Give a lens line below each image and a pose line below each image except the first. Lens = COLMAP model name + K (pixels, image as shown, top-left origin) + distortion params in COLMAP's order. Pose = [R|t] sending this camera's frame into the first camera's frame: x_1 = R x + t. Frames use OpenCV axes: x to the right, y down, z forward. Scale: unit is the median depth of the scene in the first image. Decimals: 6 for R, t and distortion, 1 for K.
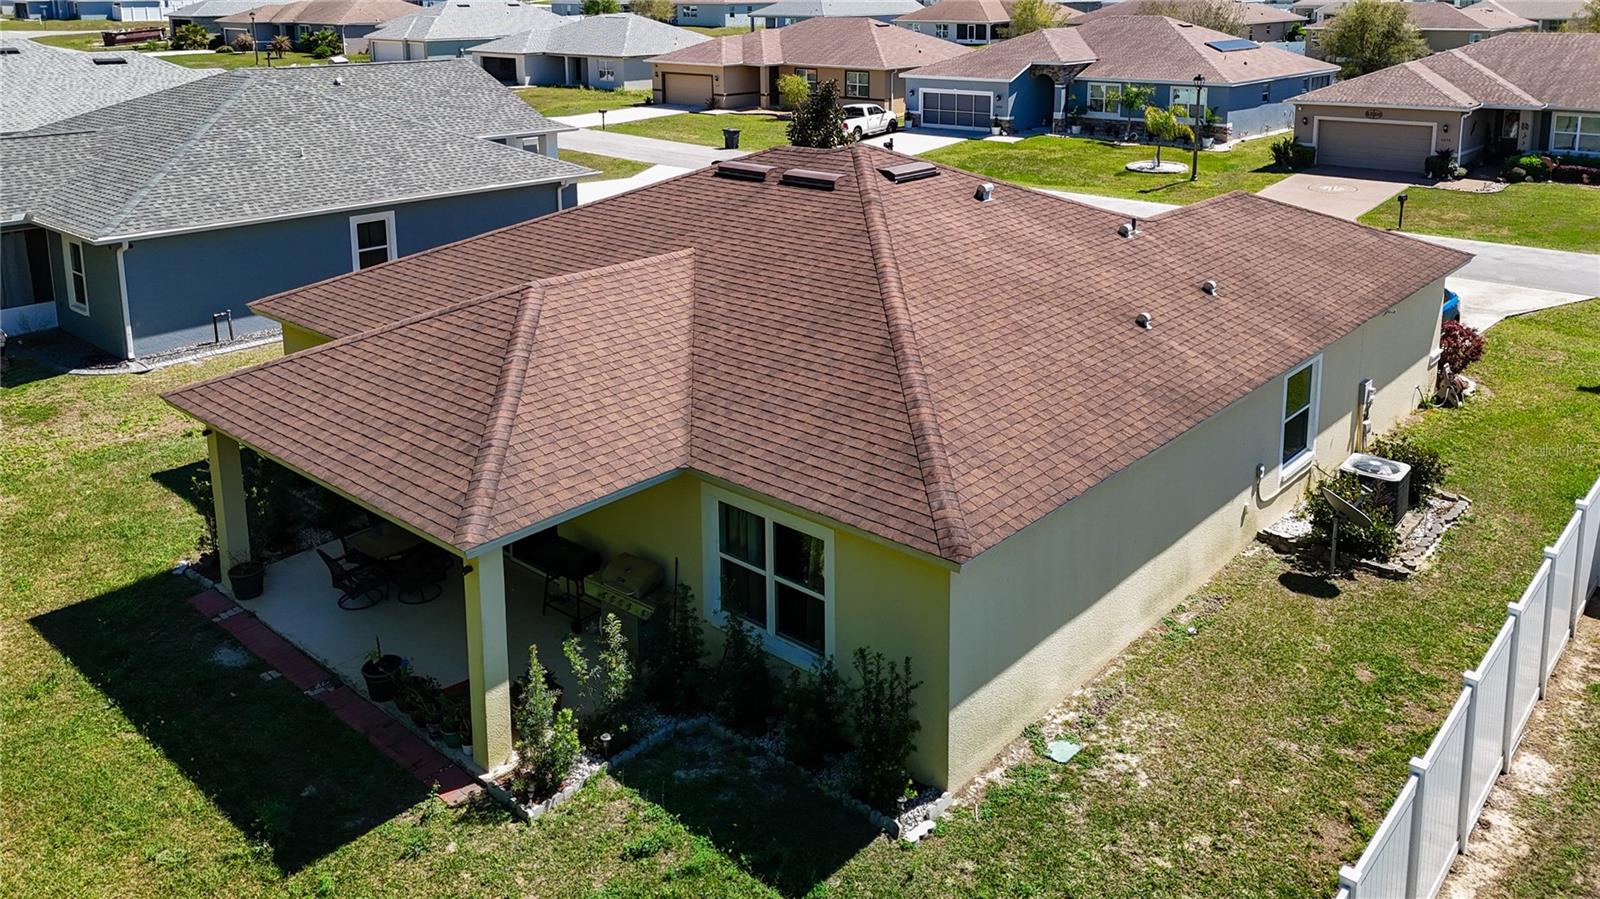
lens RADIAL K [[1231.5, 0, 798.9], [0, 1231.5, 221.8], [0, 0, 1]] dist [0.024752, -0.004135]
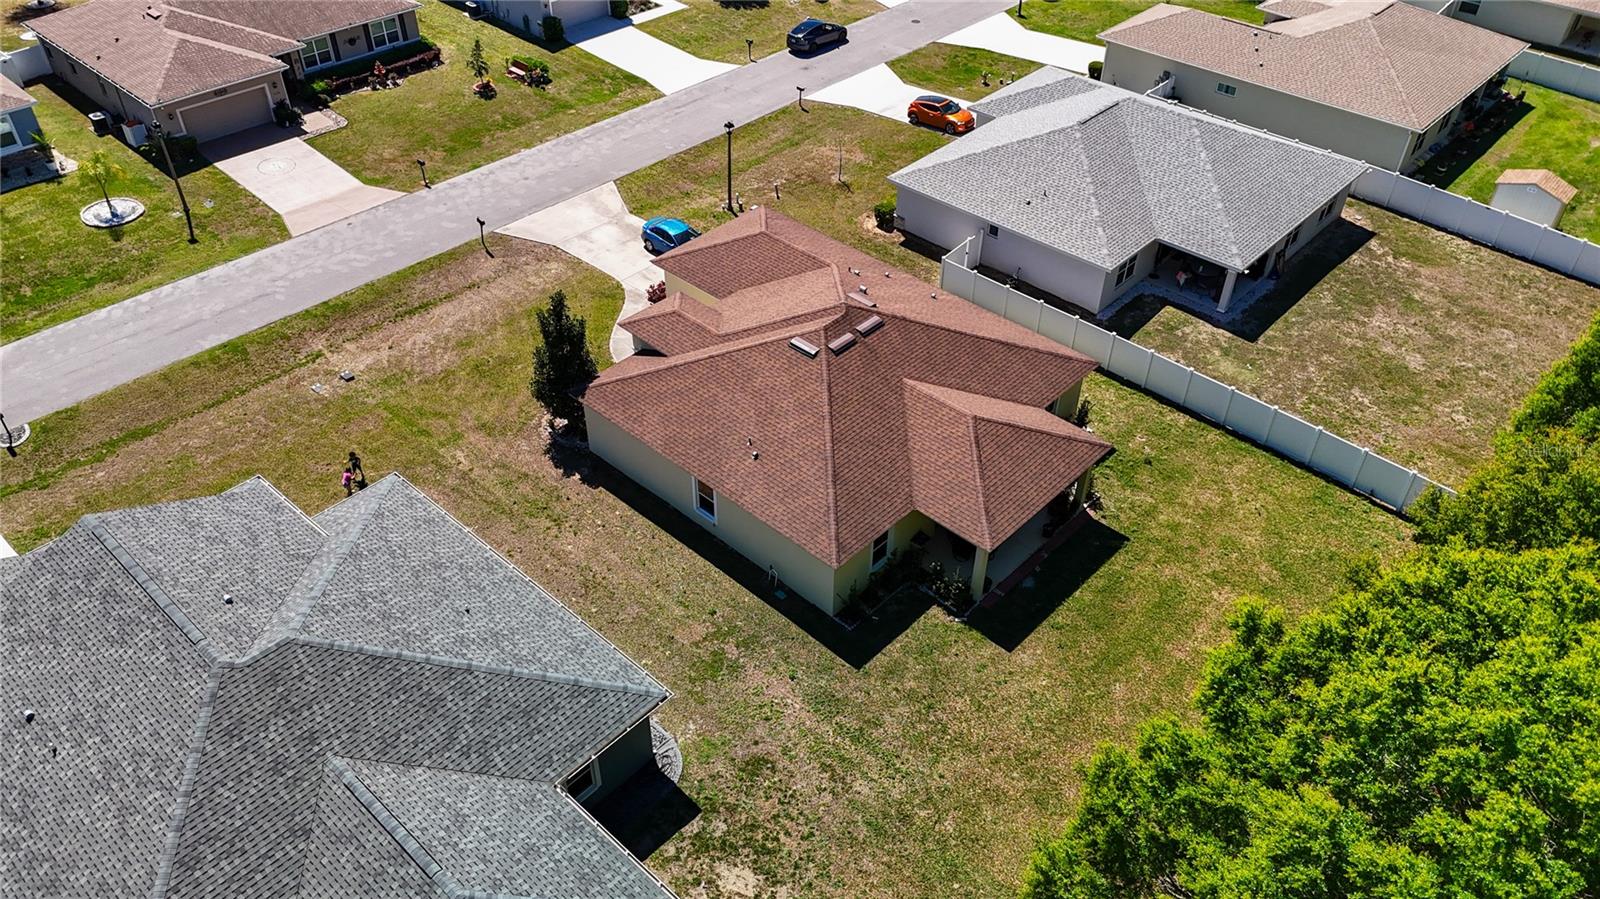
lens RADIAL K [[1155.3, 0, 798.7], [0, 1155.3, 469.6], [0, 0, 1]] dist [0.052916, -0.040154]
pose [[0.021332, -0.646734, 0.762417, -2.253288], [0.175530, 0.753168, 0.633977, -1.528268], [-0.984243, 0.120303, 0.129588, 1.153906]]
